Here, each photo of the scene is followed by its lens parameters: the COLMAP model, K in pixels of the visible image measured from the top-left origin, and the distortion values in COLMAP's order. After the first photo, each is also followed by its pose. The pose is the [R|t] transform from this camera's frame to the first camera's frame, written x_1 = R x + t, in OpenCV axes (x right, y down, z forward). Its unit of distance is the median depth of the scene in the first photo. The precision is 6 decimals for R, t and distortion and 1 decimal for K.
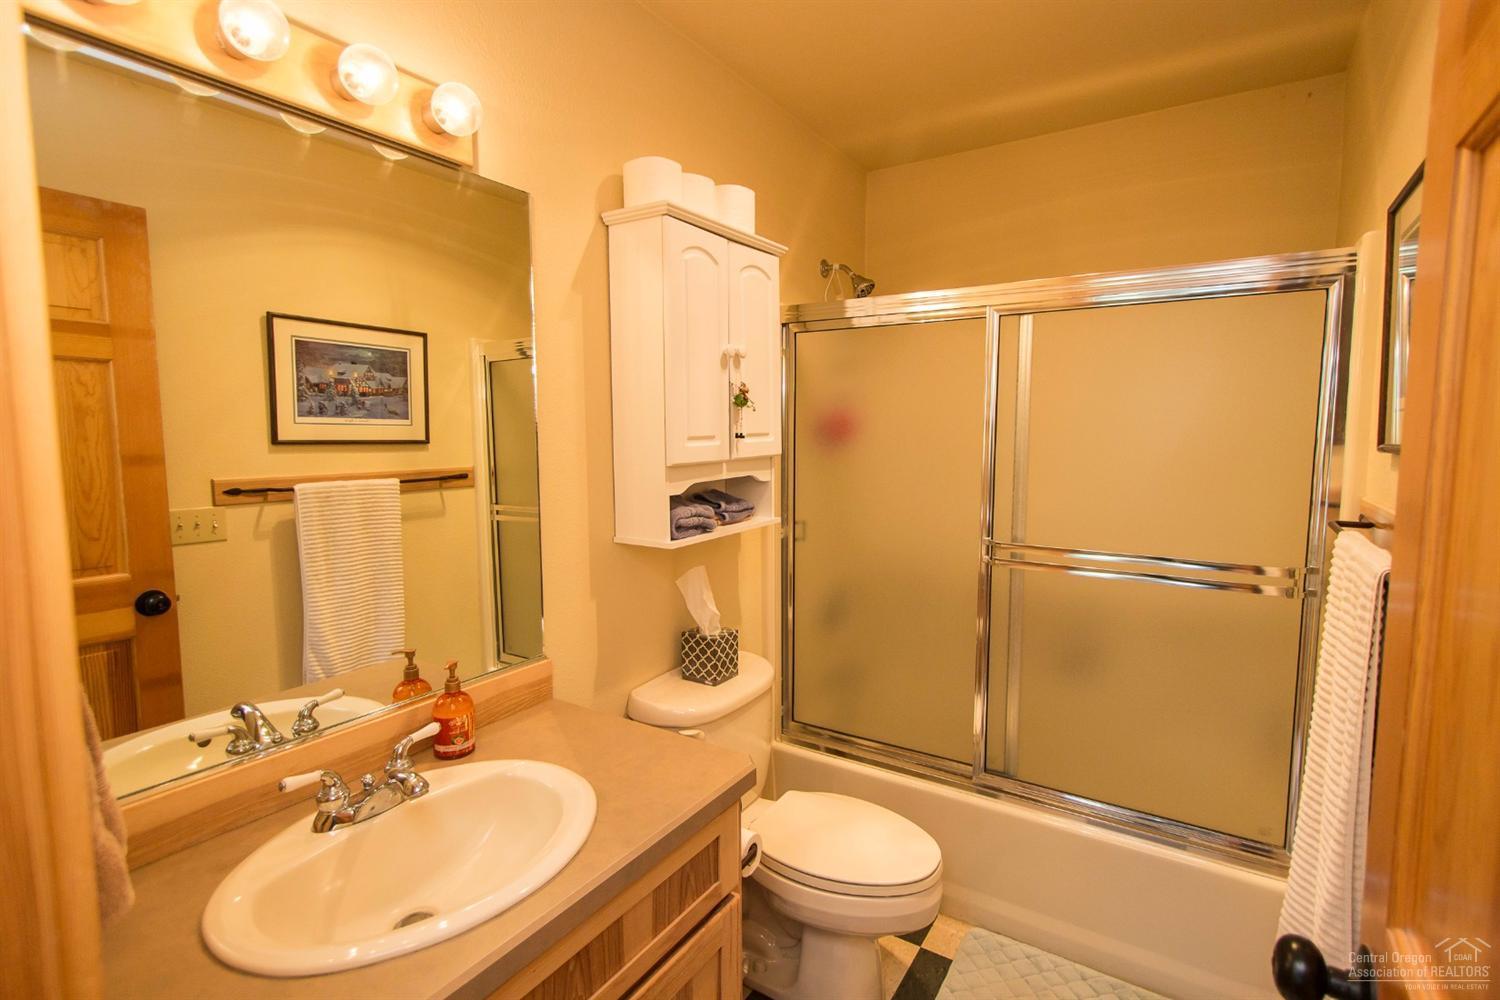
lens RADIAL K [[712.8, 0, 750.1], [0, 712.8, 495.3], [0, 0, 1]] dist [0.010062, -0.002813]
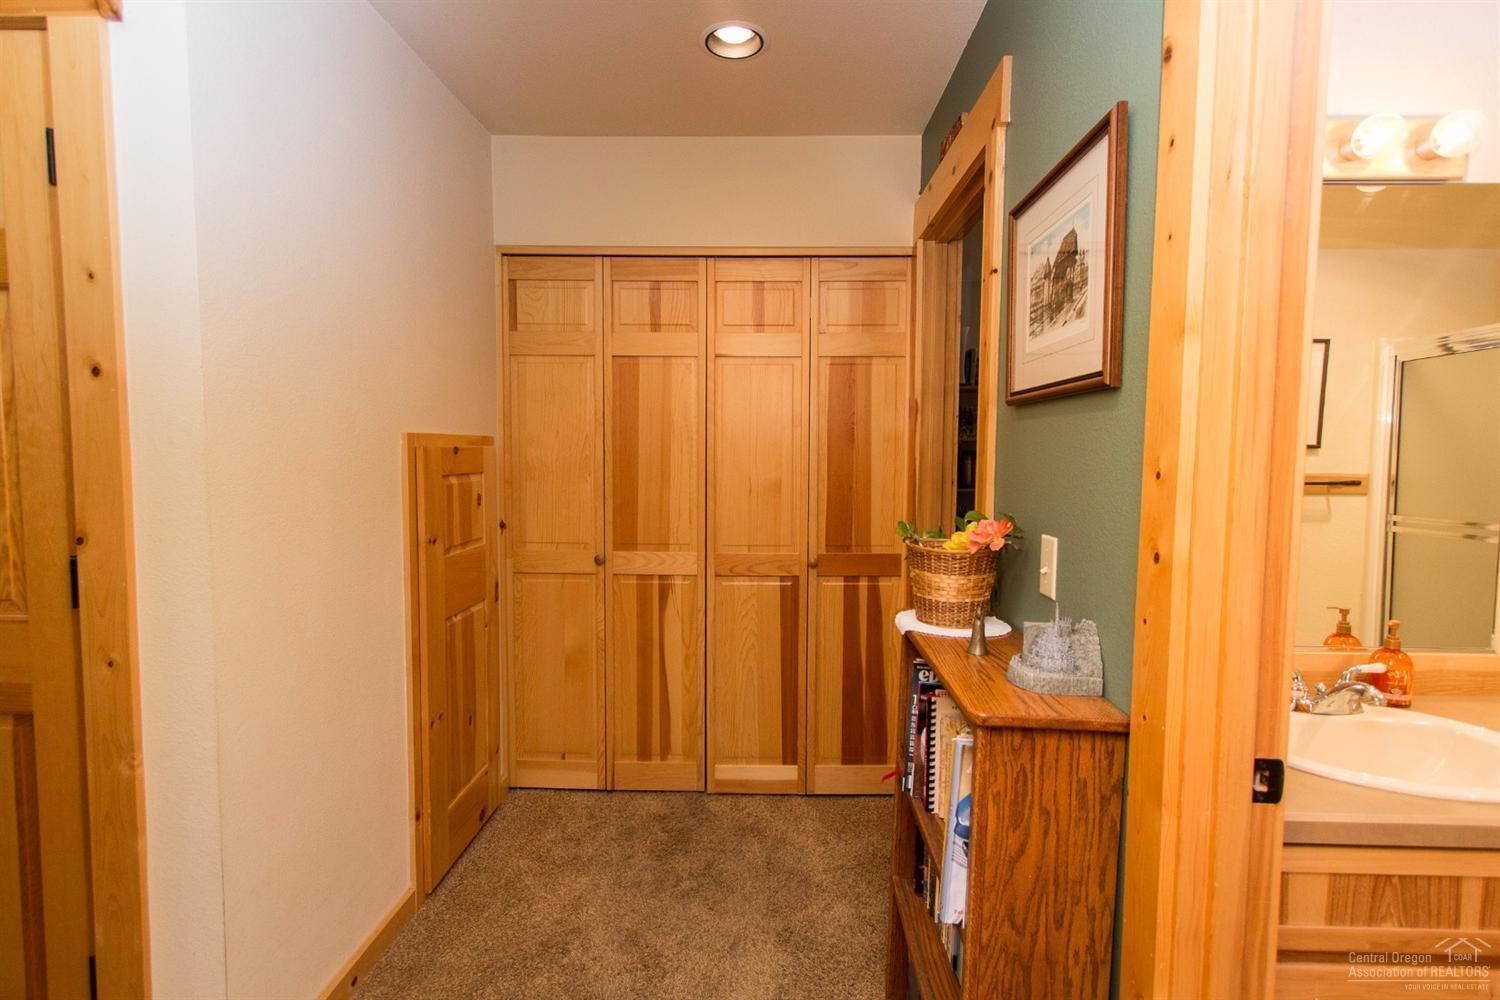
lens RADIAL K [[712.8, 0, 767.0], [0, 712.8, 500.3], [0, 0, 1]] dist [0.010062, -0.002813]
pose [[0.524217, 0.062455, -0.849291, 0.009913], [-0.080086, 0.996503, 0.023848, 0.053506], [0.847810, 0.055515, 0.527386, -0.267108]]
